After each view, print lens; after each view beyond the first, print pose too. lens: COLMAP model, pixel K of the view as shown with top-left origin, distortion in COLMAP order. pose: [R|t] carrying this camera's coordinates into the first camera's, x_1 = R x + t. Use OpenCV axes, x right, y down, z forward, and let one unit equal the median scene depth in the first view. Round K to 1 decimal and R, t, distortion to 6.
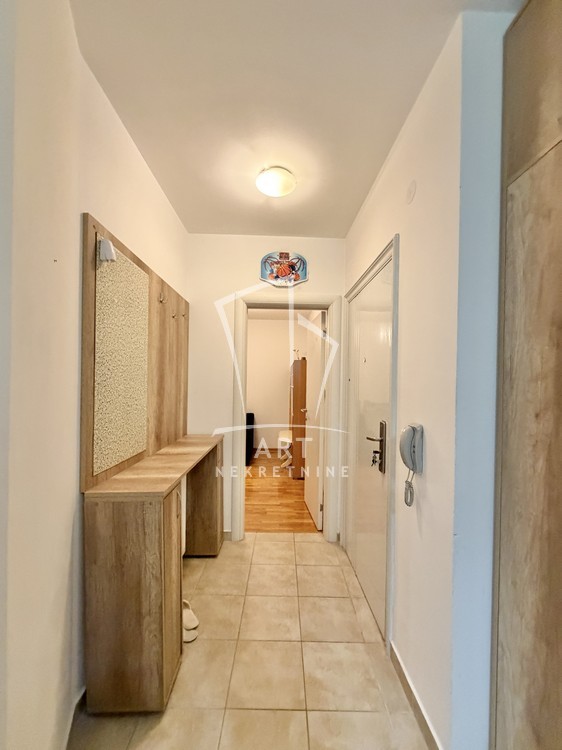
lens RADIAL K [[302.8, 0, 278.7], [0, 302.8, 386.4], [0, 0, 1]] dist [-0.000637, 0.000035]
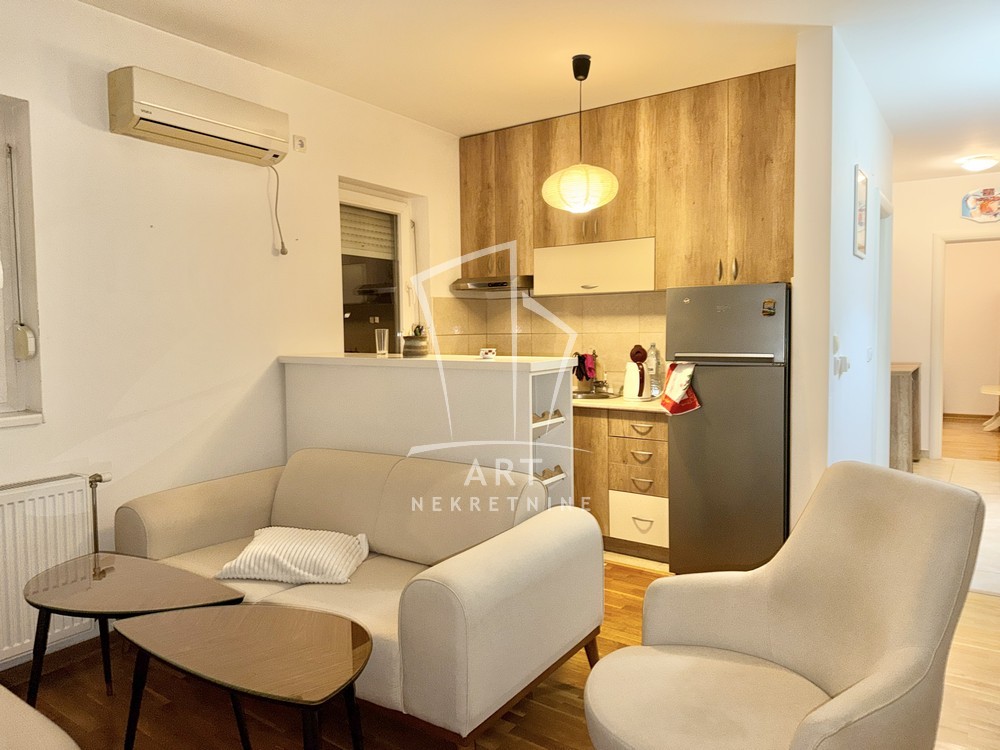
lens RADIAL K [[687.0, 0, 497.2], [0, 687.0, 368.2], [0, 0, 1]] dist [0.075078, -0.086358]
pose [[0.821549, 0.004117, -0.570123, -0.000360], [0.025096, 0.998744, 0.043375, 0.026261], [0.569586, -0.049942, 0.820413, -1.951339]]
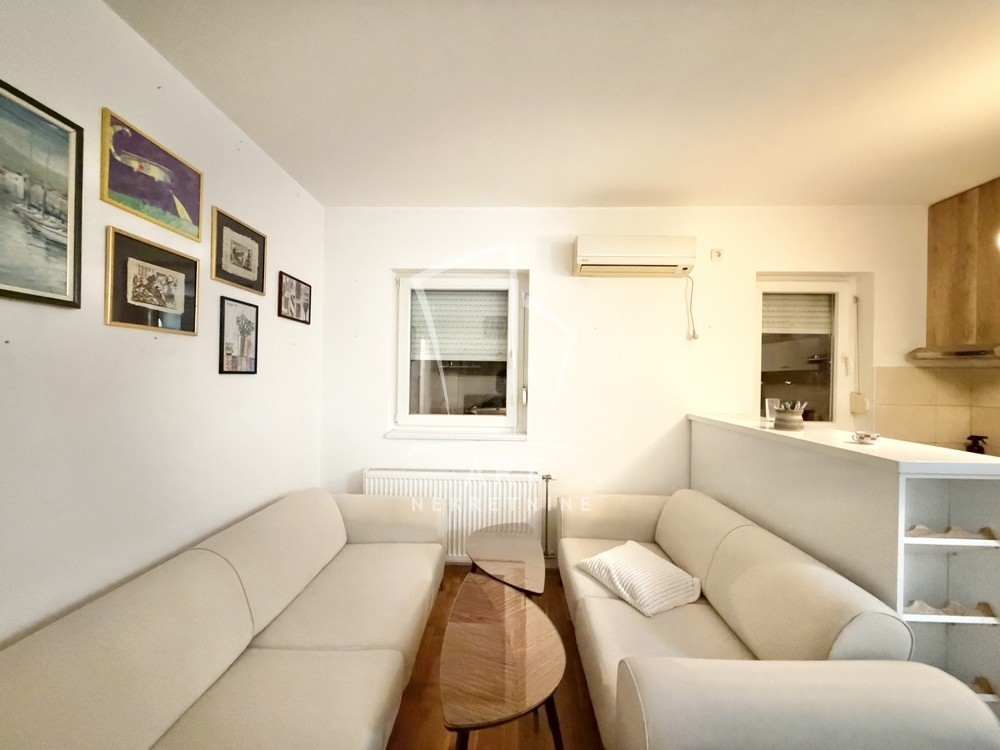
lens RADIAL K [[400.3, 0, 494.2], [0, 400.3, 374.2], [0, 0, 1]] dist [0.001516, 0.000290]
pose [[-0.050468, -0.019583, -0.998534, -0.042056], [-0.023070, 0.999564, -0.018437, -0.030344], [0.998459, 0.022105, -0.050898, -1.468785]]
